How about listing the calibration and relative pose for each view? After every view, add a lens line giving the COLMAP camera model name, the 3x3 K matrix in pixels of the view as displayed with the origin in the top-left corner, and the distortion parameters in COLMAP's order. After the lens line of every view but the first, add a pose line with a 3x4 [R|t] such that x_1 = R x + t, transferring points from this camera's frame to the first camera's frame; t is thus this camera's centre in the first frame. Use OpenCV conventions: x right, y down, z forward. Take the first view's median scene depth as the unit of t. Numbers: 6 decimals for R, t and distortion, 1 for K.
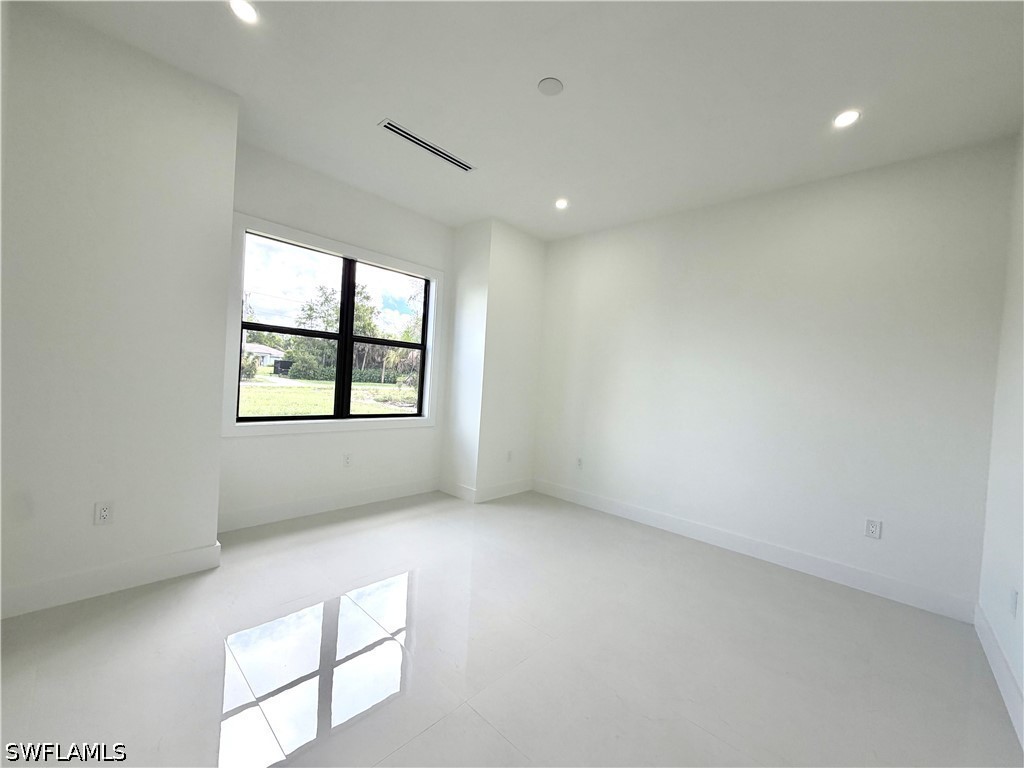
lens RADIAL K [[407.1, 0, 511.5], [0, 407.1, 386.7], [0, 0, 1]] dist [-0.003982, -0.000098]
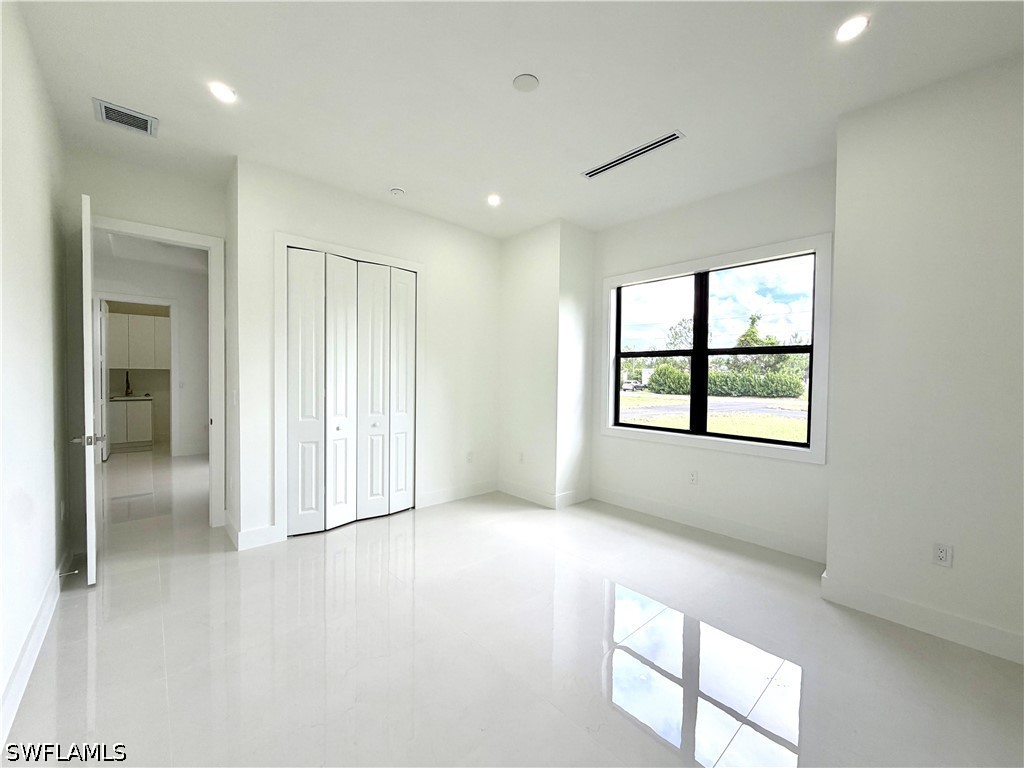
lens RADIAL K [[407.1, 0, 508.4], [0, 407.1, 387.0], [0, 0, 1]] dist [-0.003982, -0.000098]
pose [[-0.088973, -0.042915, -0.995109, 0.605839], [-0.045169, 0.998217, -0.039011, 0.022412], [0.995009, 0.041478, -0.090753, 0.628878]]
